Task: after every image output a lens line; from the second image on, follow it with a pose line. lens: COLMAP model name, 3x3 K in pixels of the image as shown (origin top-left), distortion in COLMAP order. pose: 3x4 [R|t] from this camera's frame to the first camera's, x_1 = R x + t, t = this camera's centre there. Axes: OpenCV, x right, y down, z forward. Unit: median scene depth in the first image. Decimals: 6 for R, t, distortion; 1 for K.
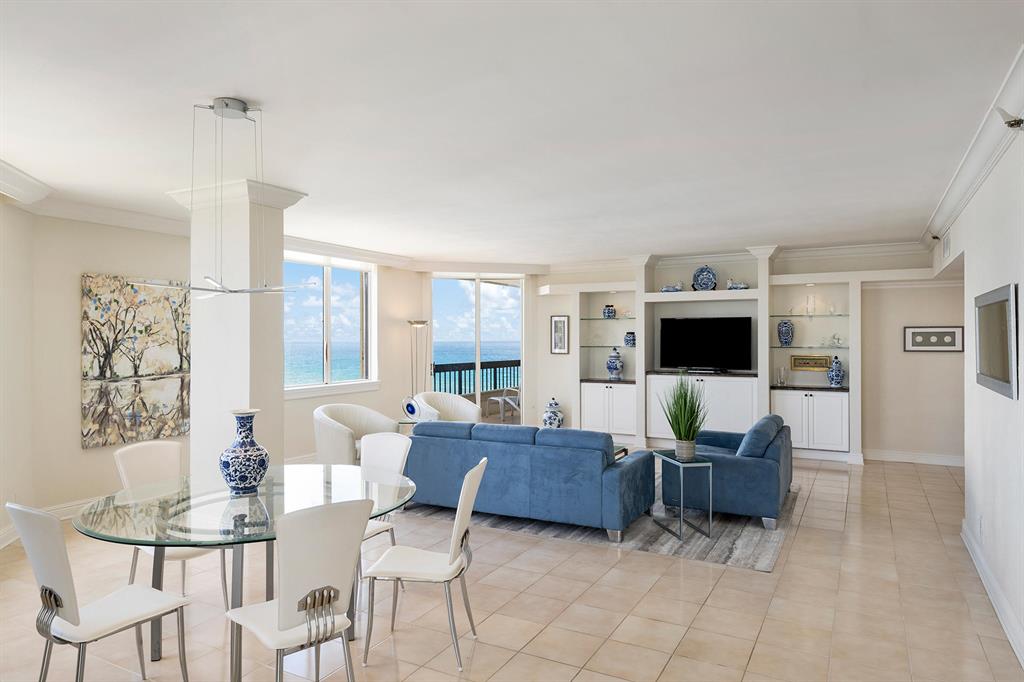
lens RADIAL K [[654.2, 0, 506.7], [0, 654.2, 338.1], [0, 0, 1]] dist [-0.021781, 0.000241]
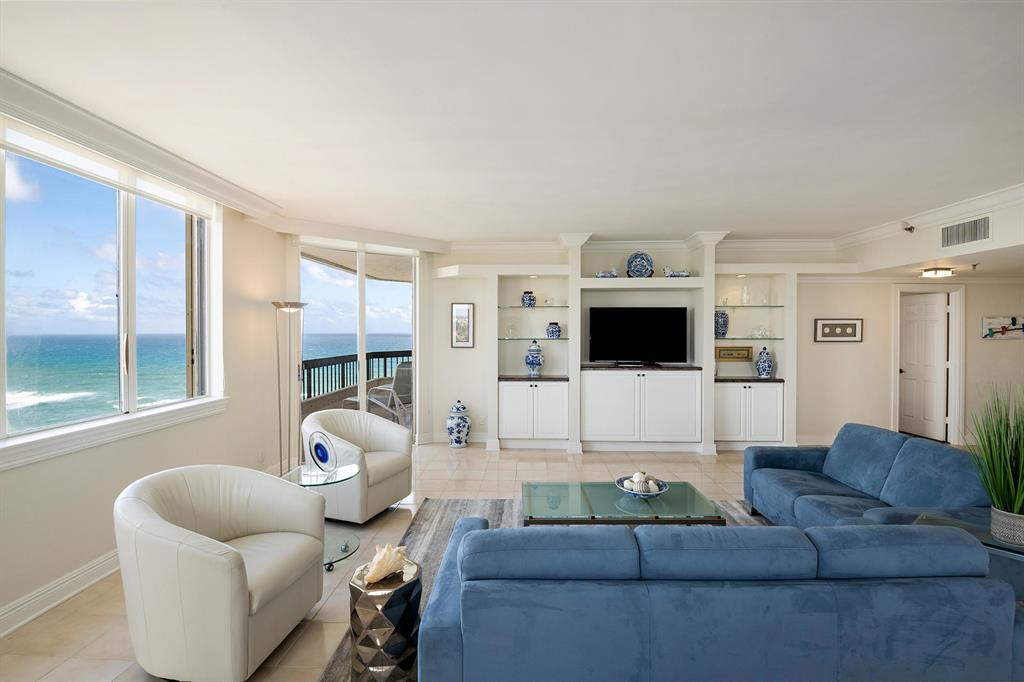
lens RADIAL K [[470.9, 0, 522.2], [0, 470.9, 334.1], [0, 0, 1]] dist [-0.005614, -0.011316]
pose [[0.884765, -0.001333, 0.466035, -0.153913], [-0.000547, 0.999992, 0.003897, 0.004250], [-0.466037, -0.003703, 0.884758, 0.475775]]
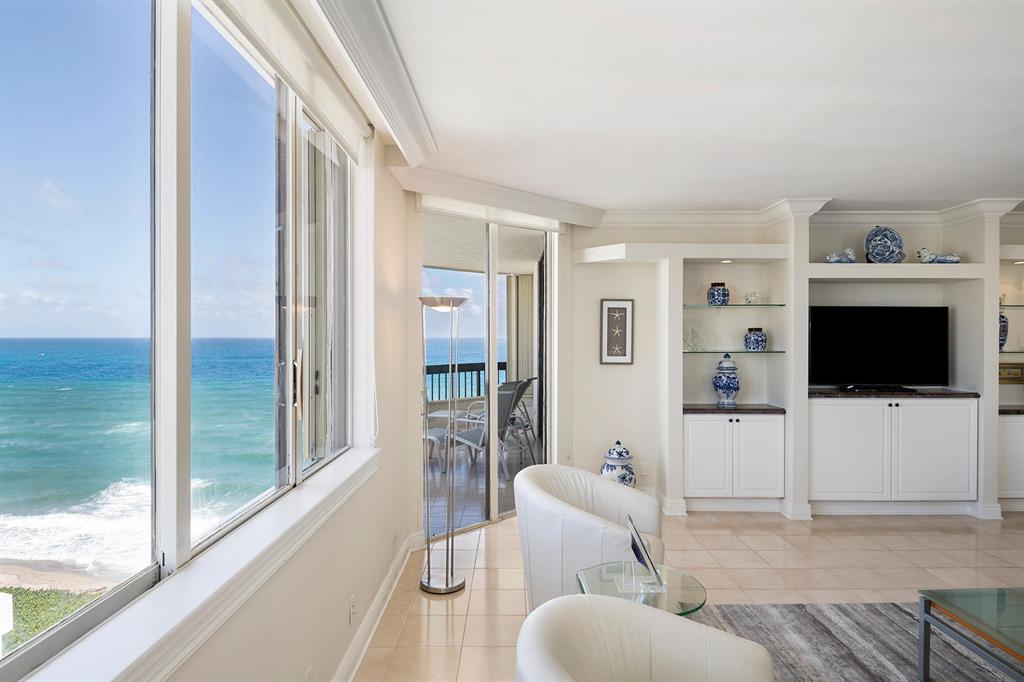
lens RADIAL K [[600.2, 0, 513.1], [0, 600.2, 336.2], [0, 0, 1]] dist [0.011100, -0.022810]
pose [[0.870163, 0.002412, 0.492758, -0.299995], [-0.002221, 0.999997, -0.000972, -0.000416], [-0.492759, -0.000248, 0.870166, 0.651072]]
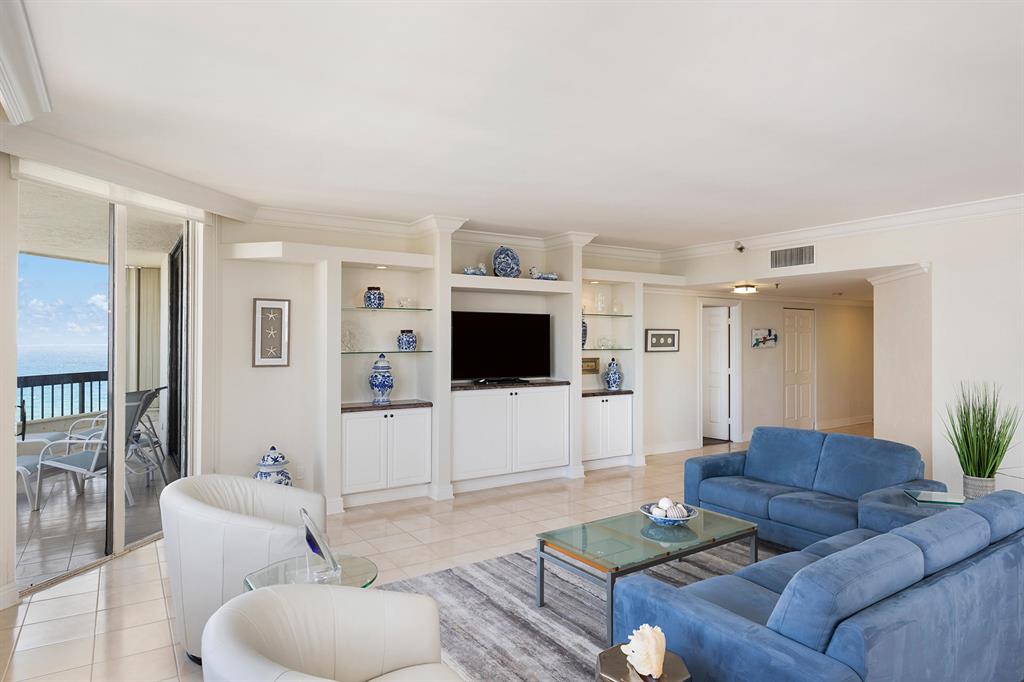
lens RADIAL K [[600.2, 0, 518.7], [0, 600.2, 339.5], [0, 0, 1]] dist [0.011100, -0.022810]
pose [[0.455724, 0.003063, 0.890116, -0.320556], [0.000411, 0.999993, -0.003651, 0.002979], [-0.890121, 0.002030, 0.455719, 0.647184]]
